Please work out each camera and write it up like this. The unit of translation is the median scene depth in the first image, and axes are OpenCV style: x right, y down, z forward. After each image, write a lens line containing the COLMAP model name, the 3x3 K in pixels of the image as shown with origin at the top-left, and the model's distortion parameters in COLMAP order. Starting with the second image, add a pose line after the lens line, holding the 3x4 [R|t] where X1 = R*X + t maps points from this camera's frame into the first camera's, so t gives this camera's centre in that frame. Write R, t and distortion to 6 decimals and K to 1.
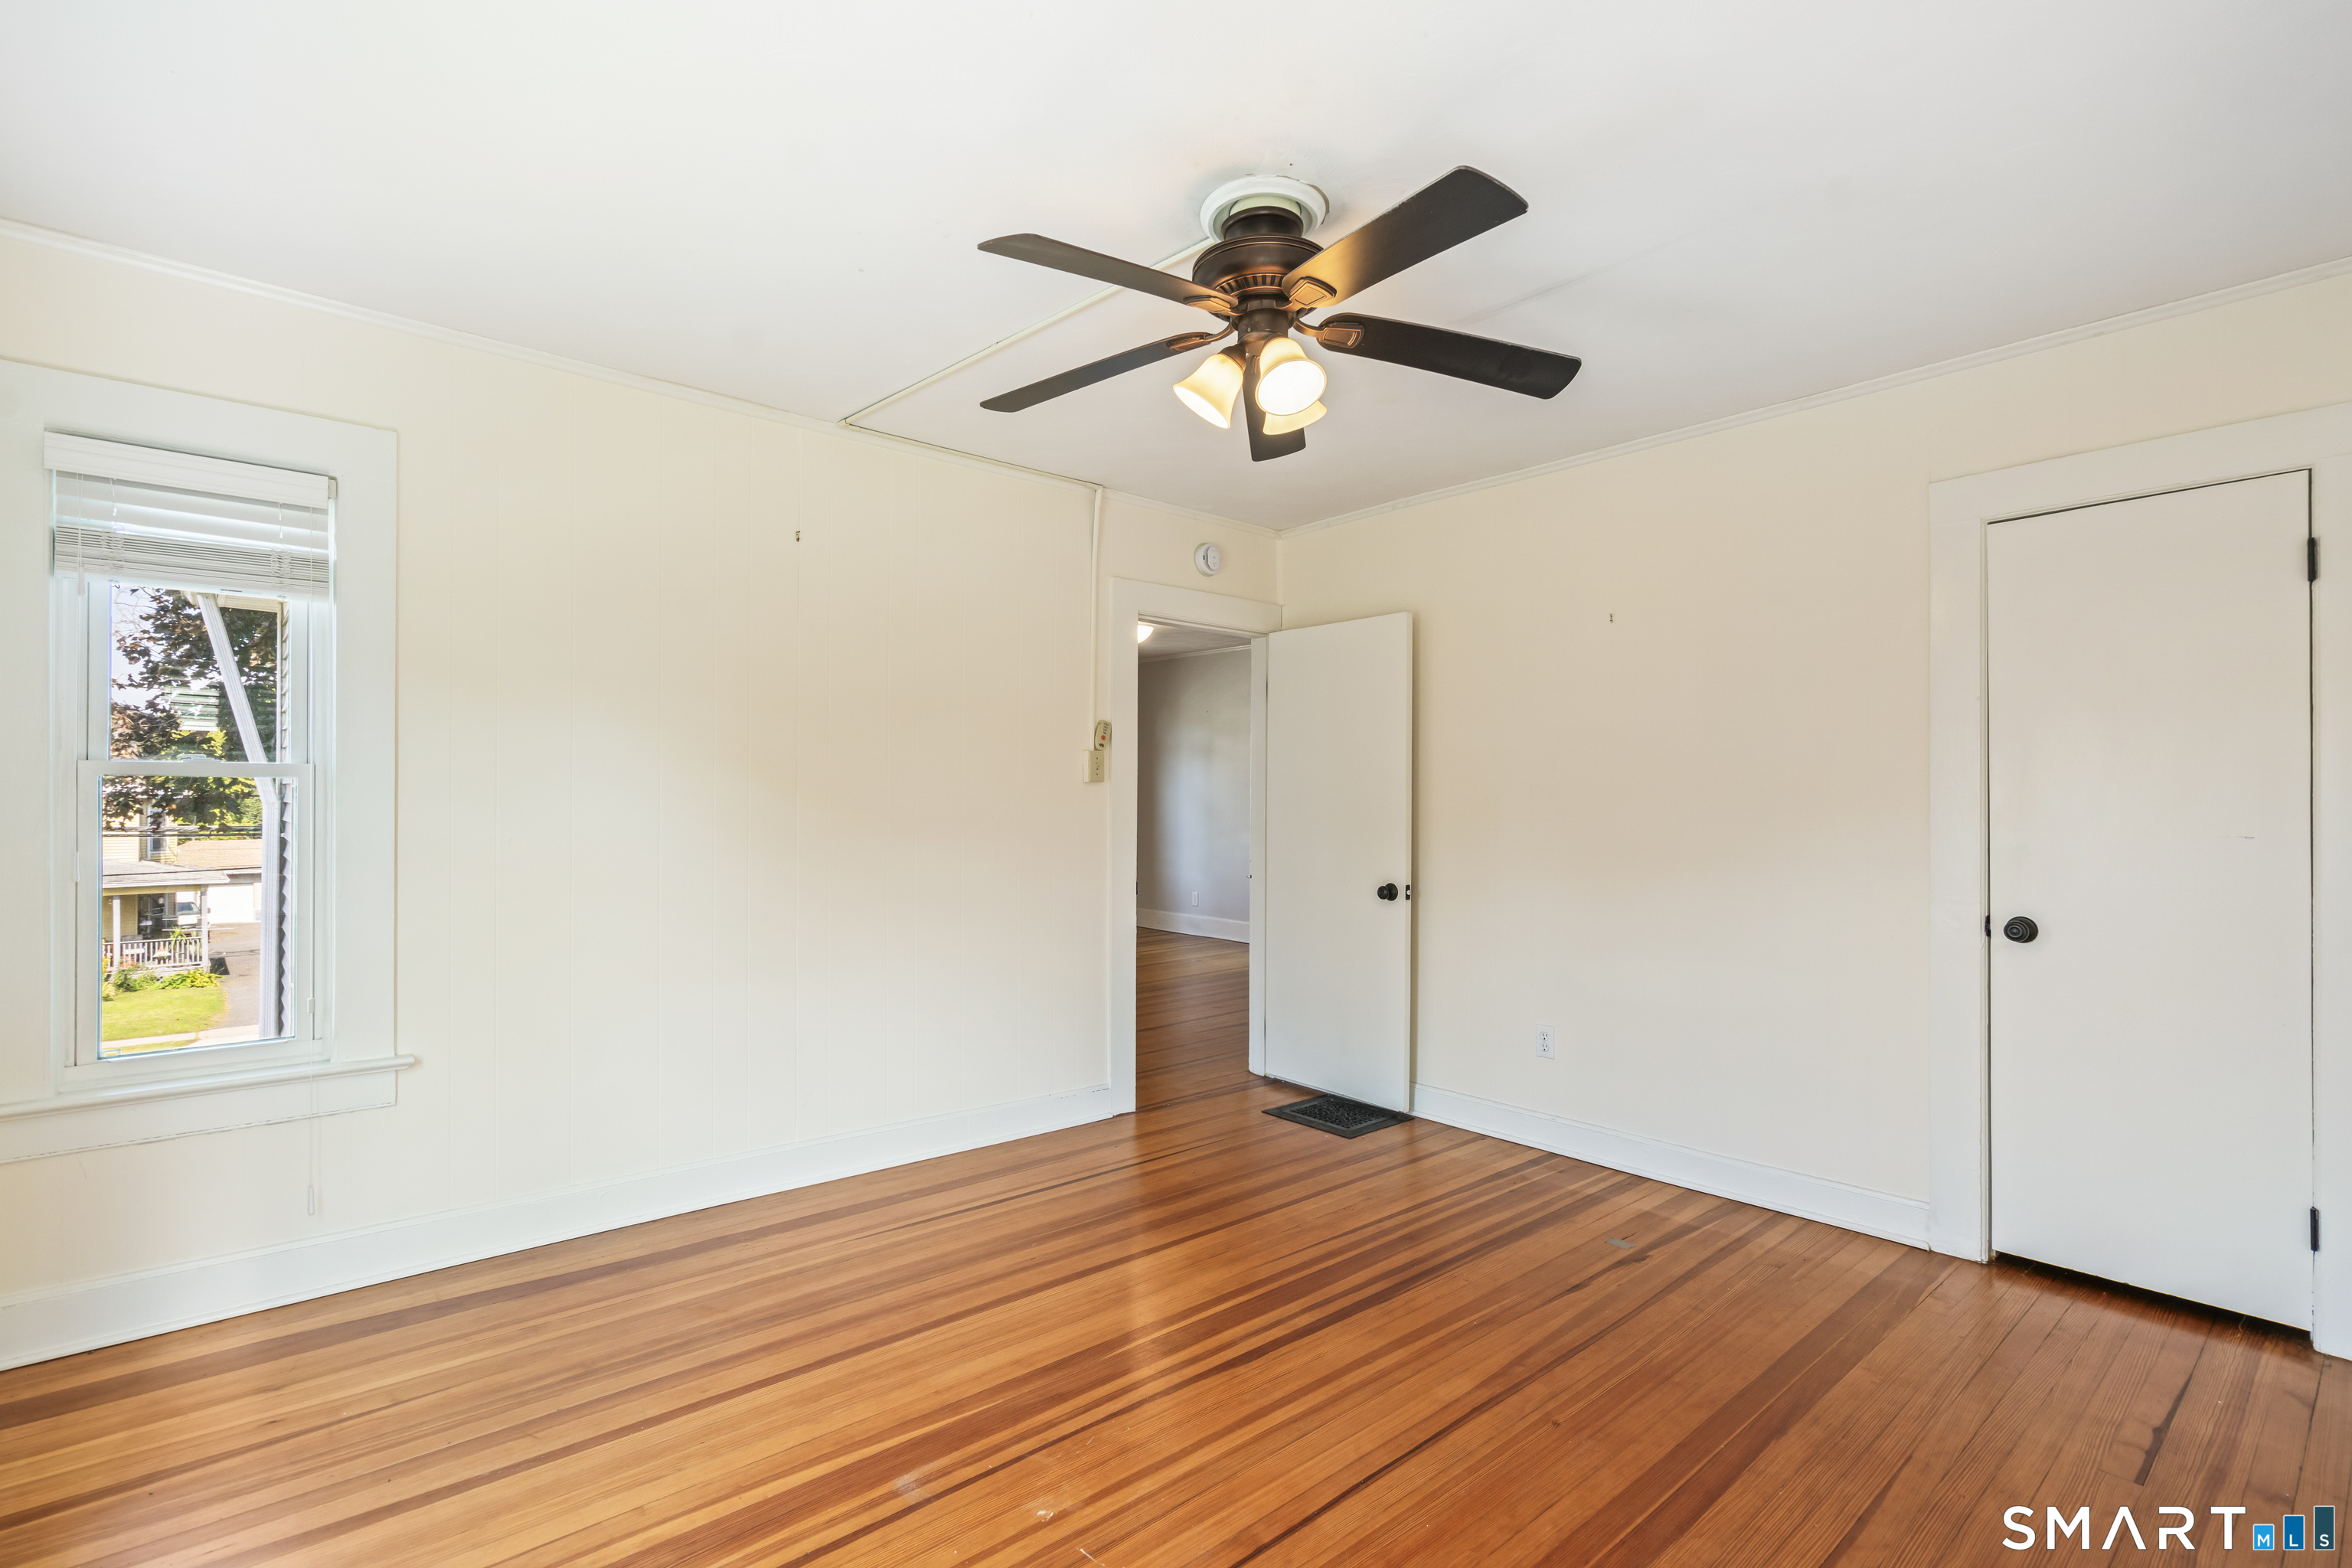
lens RADIAL K [[1101.5, 0, 1188.6], [0, 1101.5, 786.6], [0, 0, 1]] dist [-0.000790, 0.000898]
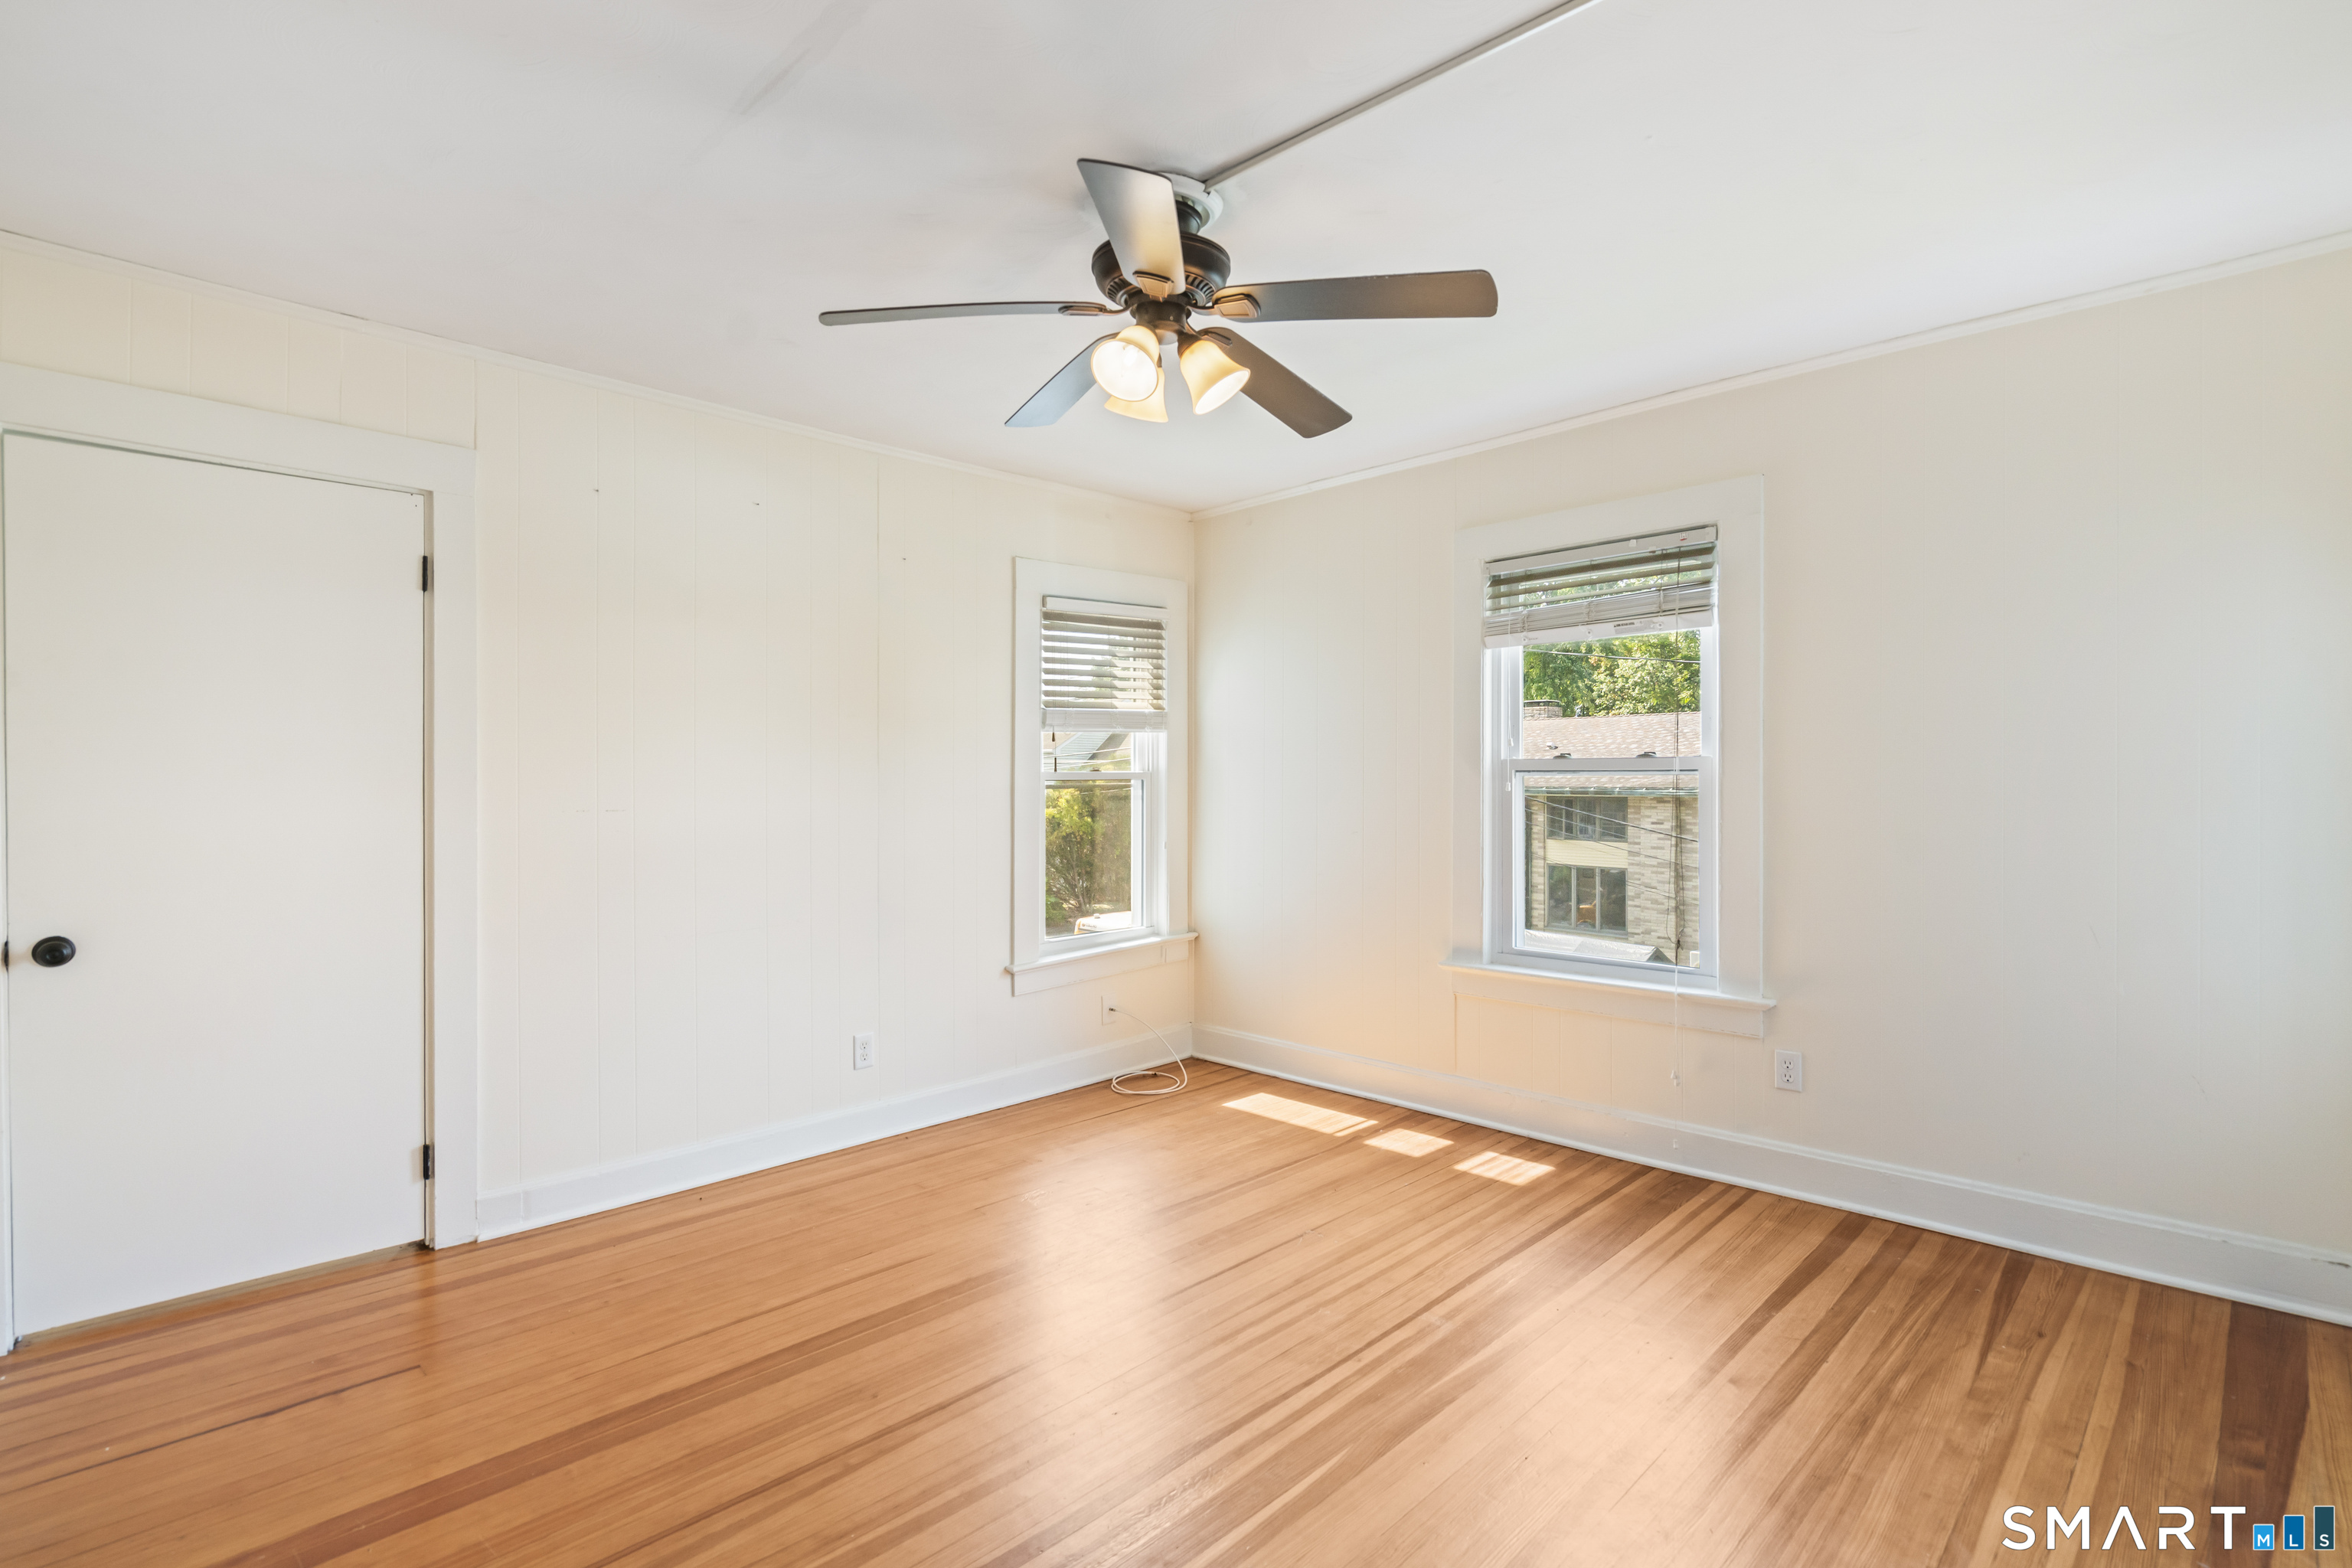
lens RADIAL K [[1101.5, 0, 1188.6], [0, 1101.5, 786.6], [0, 0, 1]] dist [-0.000790, 0.000898]
pose [[-0.997489, 0.001650, -0.070805, 0.085112], [0.001773, 0.999997, -0.001670, 0.012176], [0.070802, -0.001791, -0.997489, 1.524814]]
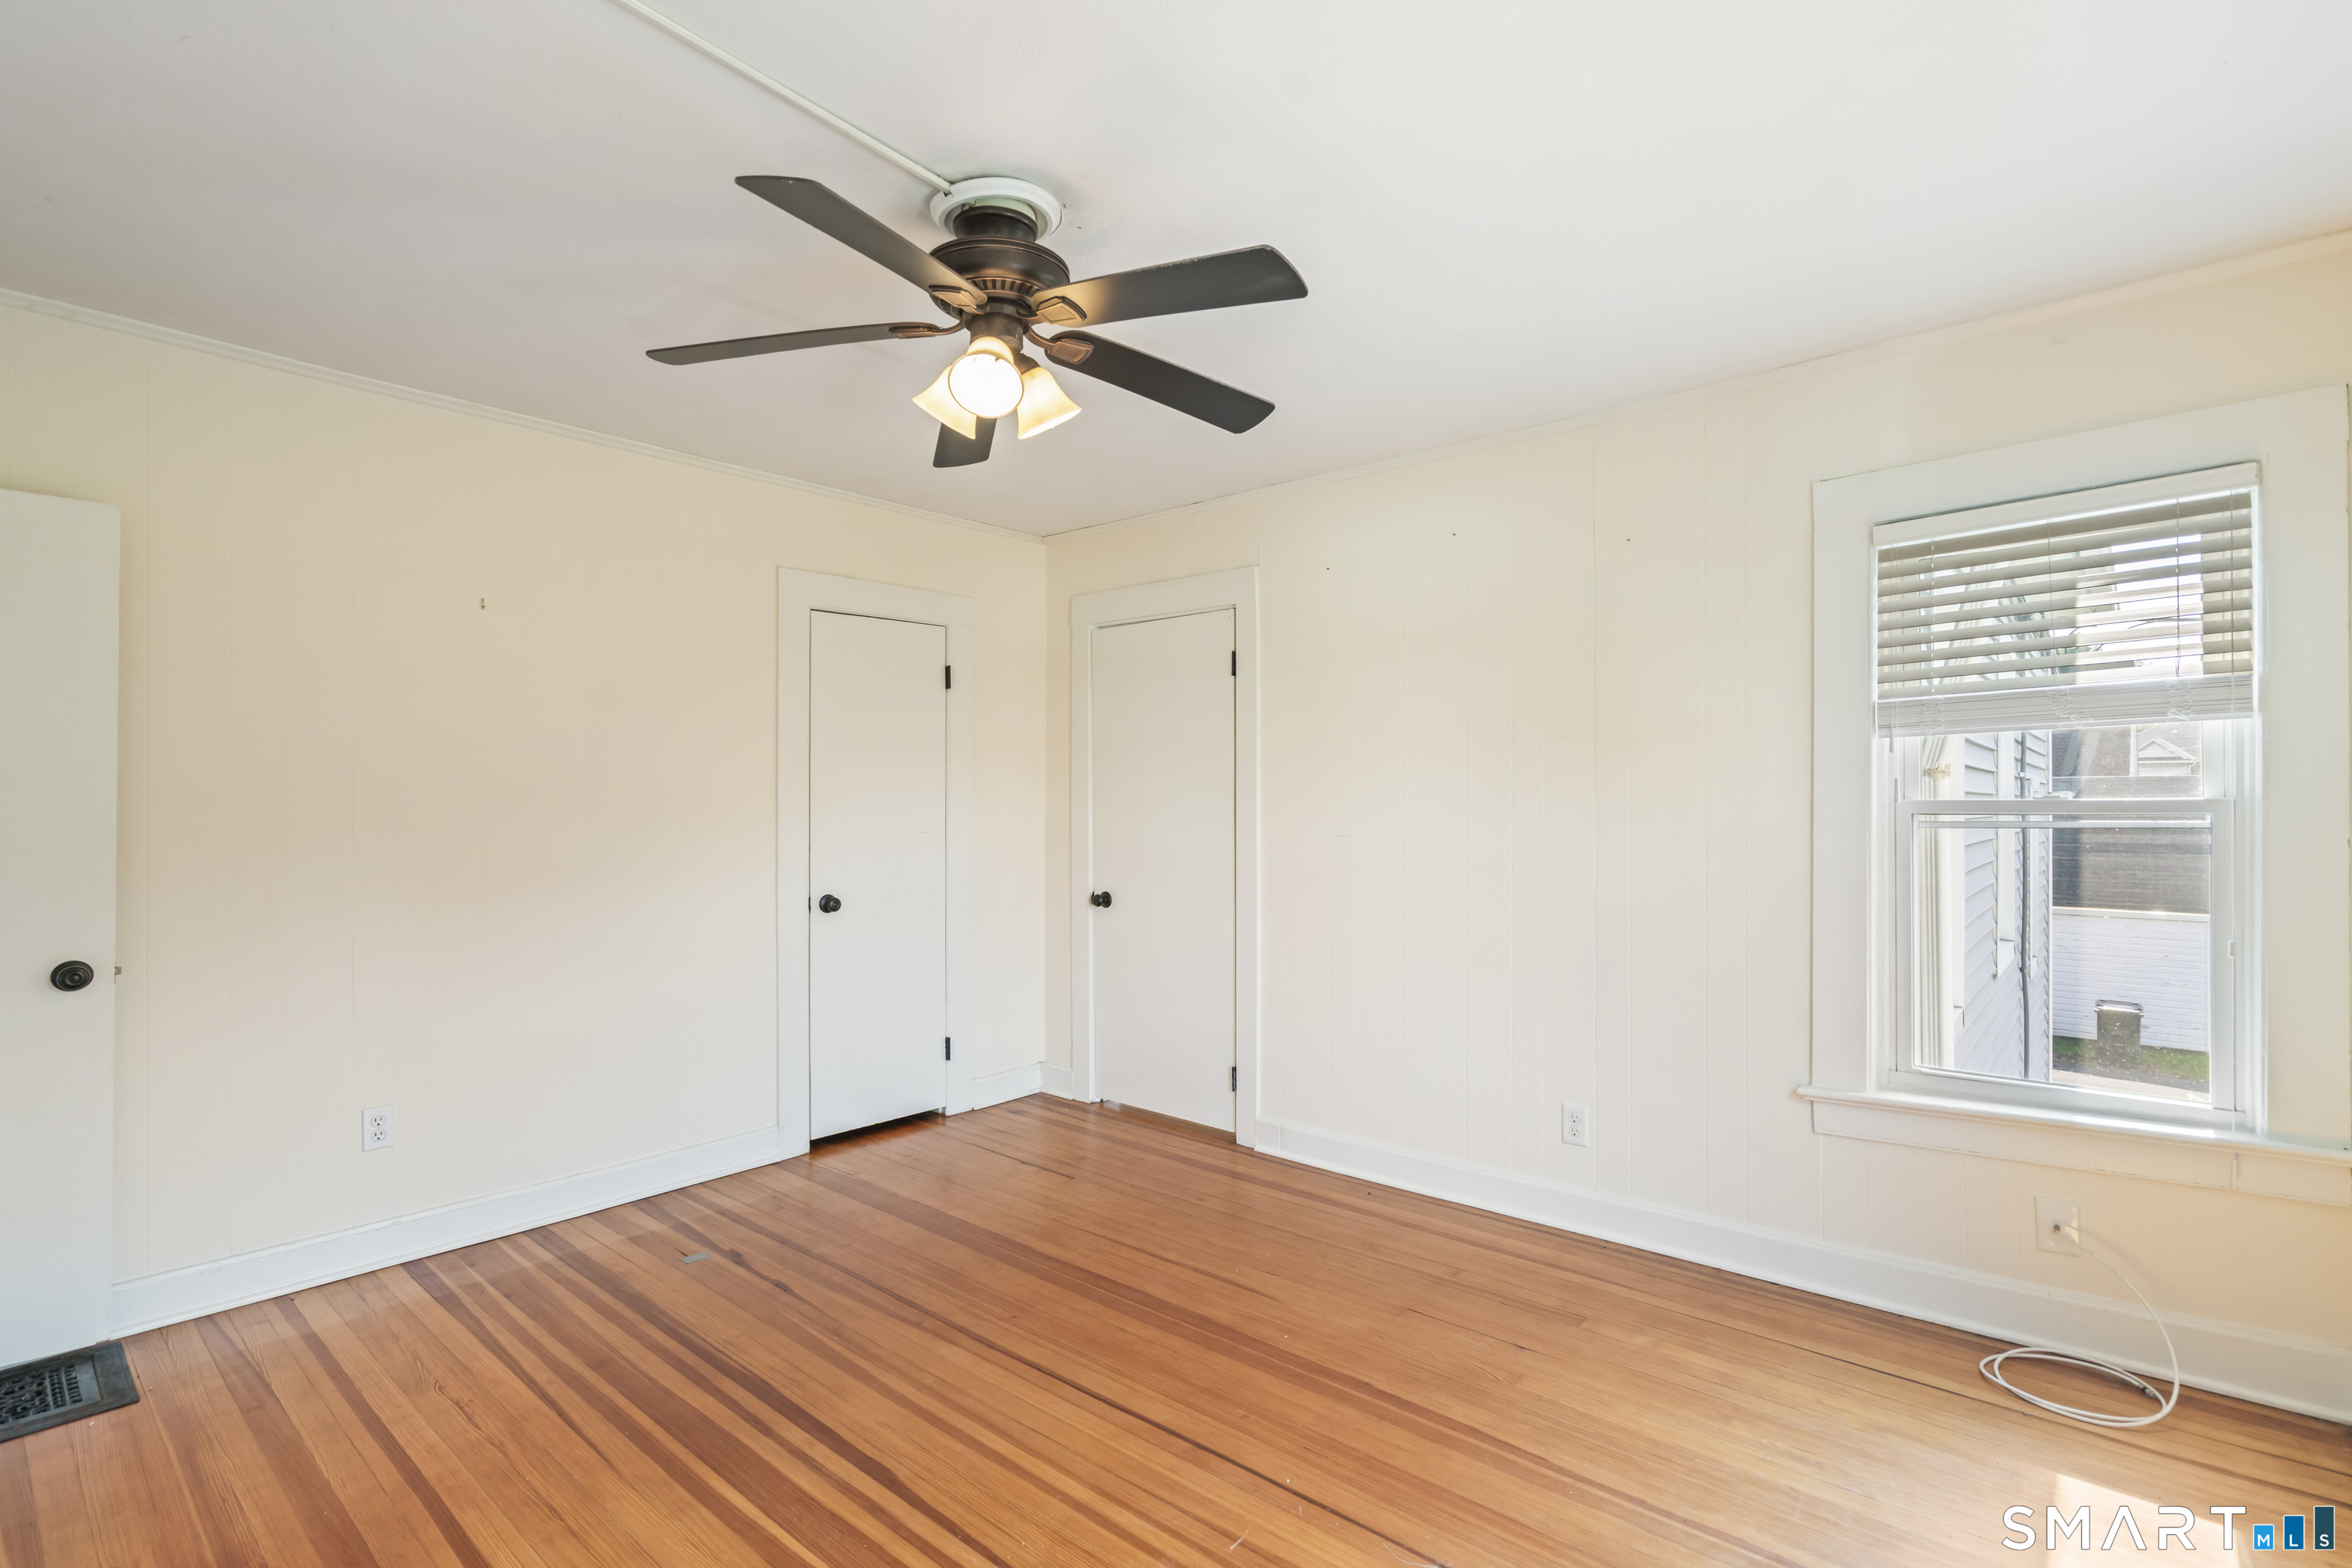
lens RADIAL K [[1101.5, 0, 1188.6], [0, 1101.5, 786.6], [0, 0, 1]] dist [-0.000790, 0.000898]
pose [[-0.149032, 0.017478, 0.988678, -0.693533], [-0.012823, 0.999726, -0.019606, 0.004221], [-0.988749, -0.015600, -0.148767, 0.747771]]
